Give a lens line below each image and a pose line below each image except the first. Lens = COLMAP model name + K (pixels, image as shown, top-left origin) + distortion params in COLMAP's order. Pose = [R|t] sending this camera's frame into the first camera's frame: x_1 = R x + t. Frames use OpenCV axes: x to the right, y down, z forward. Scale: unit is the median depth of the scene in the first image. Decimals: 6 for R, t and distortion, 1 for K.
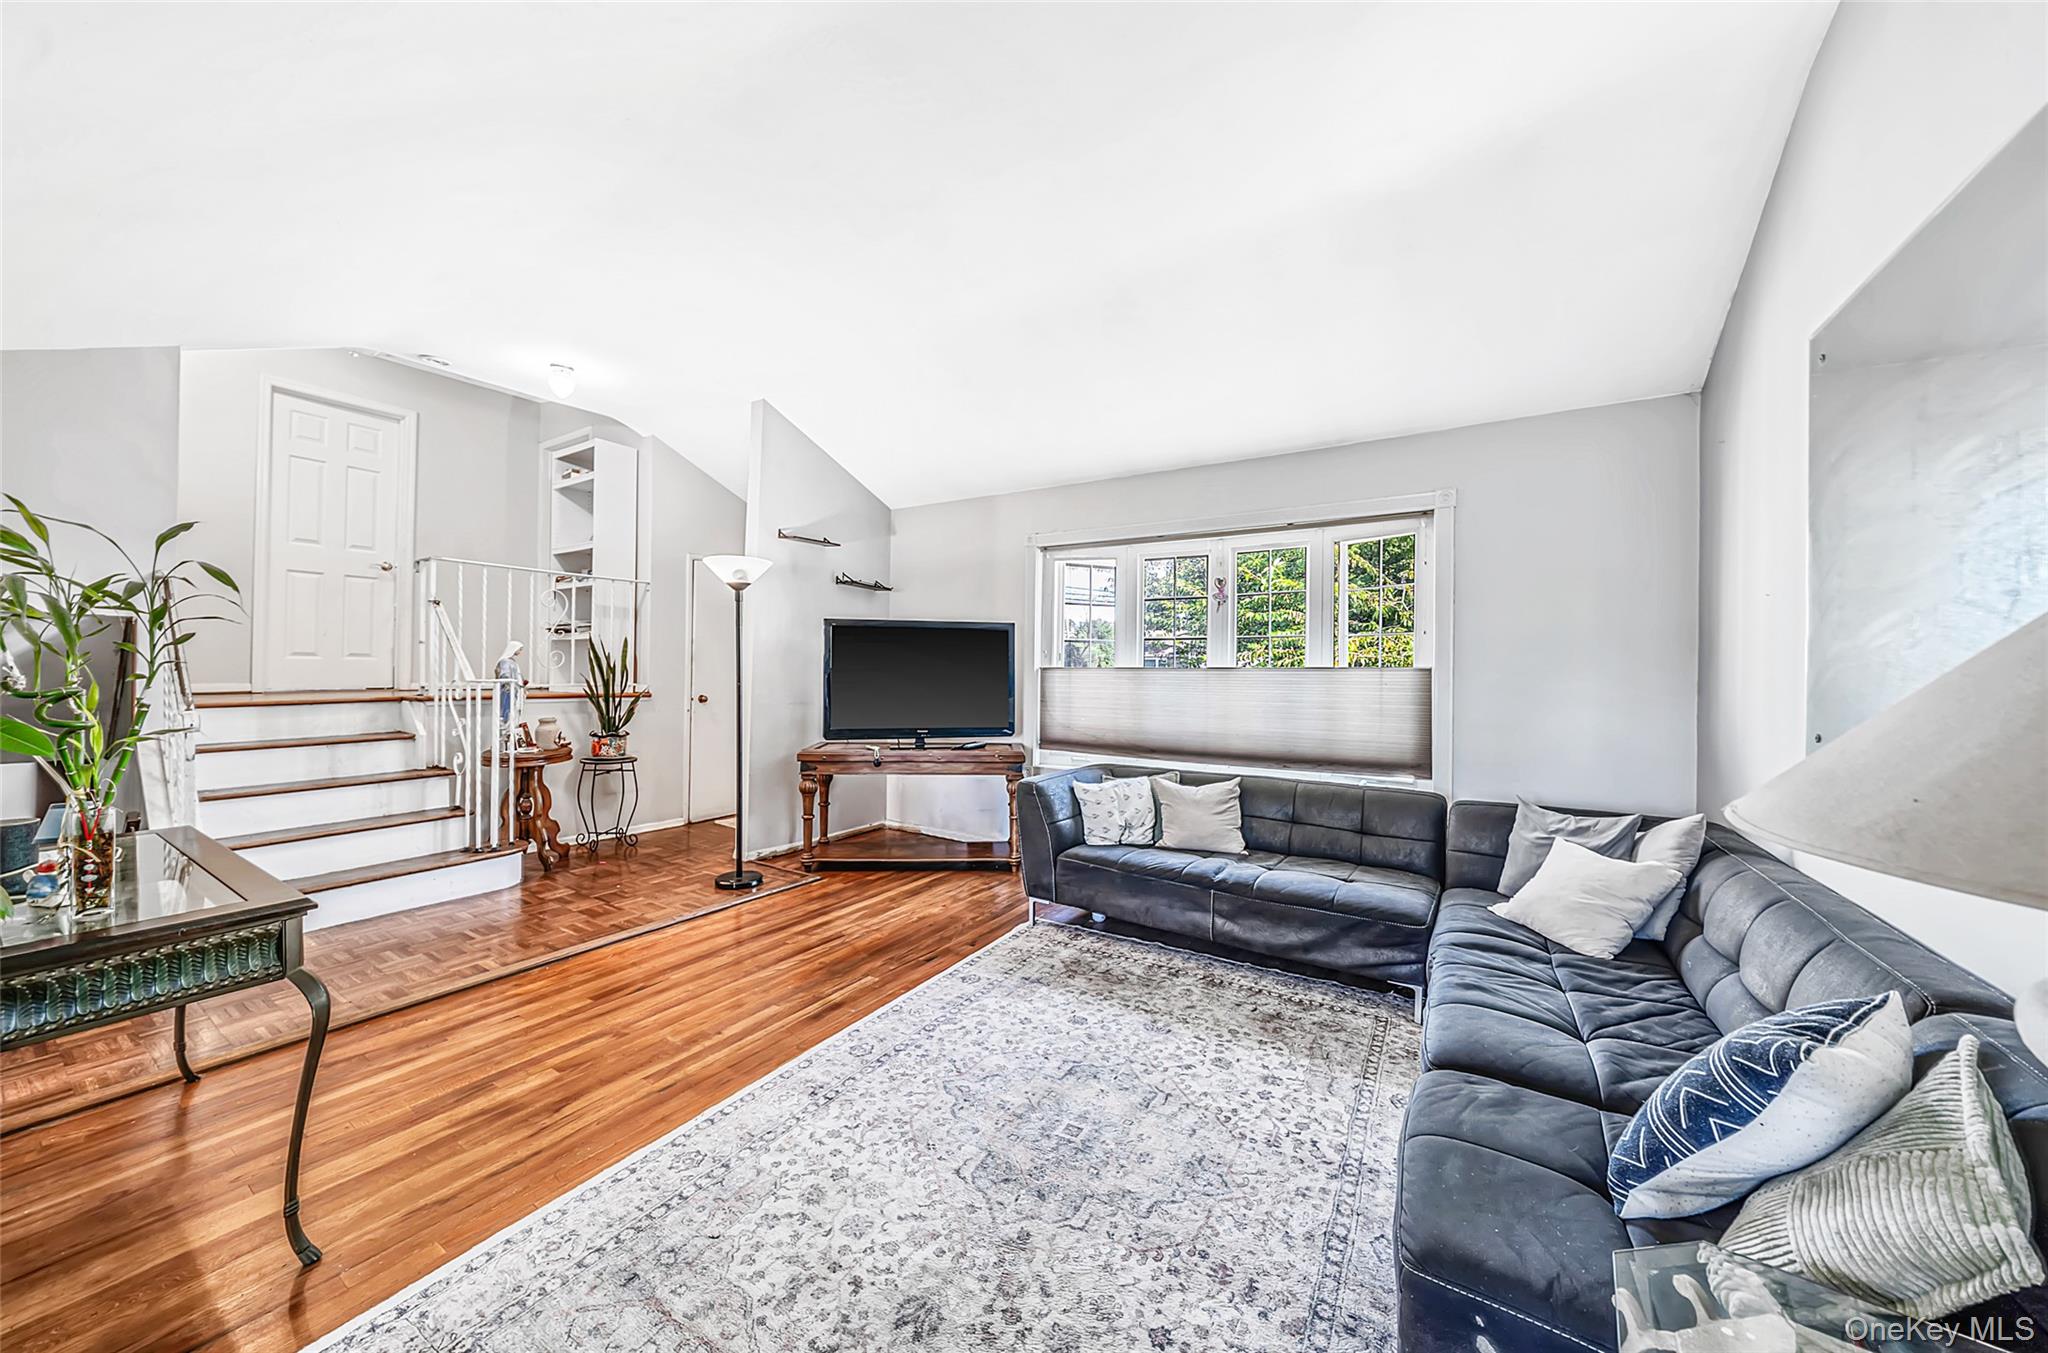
lens RADIAL K [[701.6, 0, 1024.9], [0, 701.6, 662.4], [0, 0, 1]] dist [-0.000363, 0.000010]
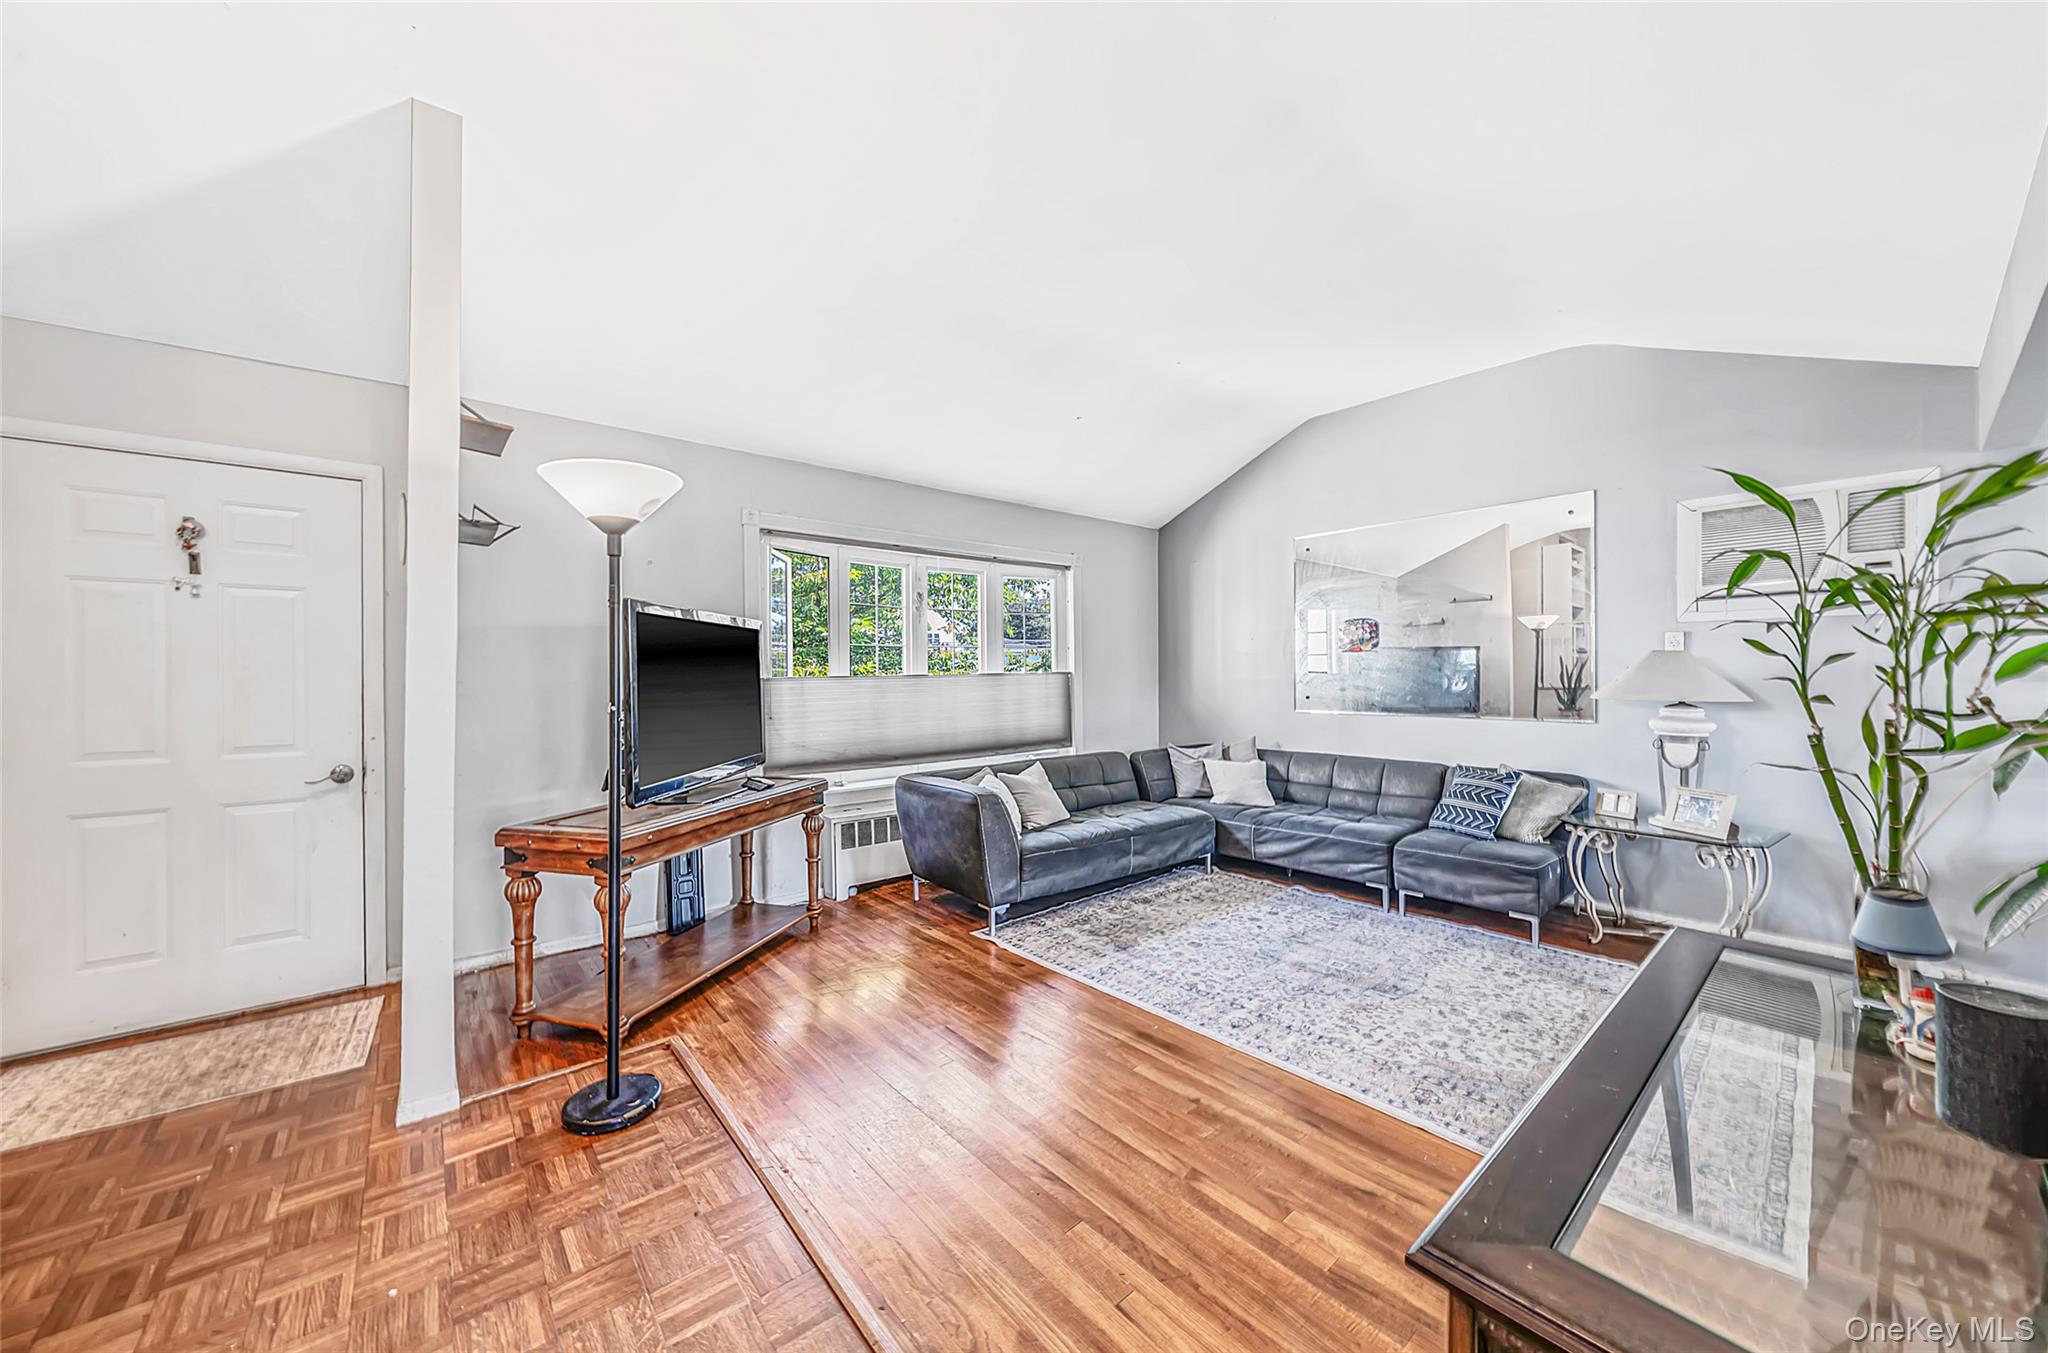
lens RADIAL K [[728.1, 0, 998.1], [0, 728.1, 675.0], [0, 0, 1]] dist [-0.000690, 0.000046]
pose [[0.318530, -0.013768, 0.947813, -1.135278], [0.006160, 0.999903, 0.012455, -0.007896], [-0.947893, 0.001872, 0.318584, 0.789640]]
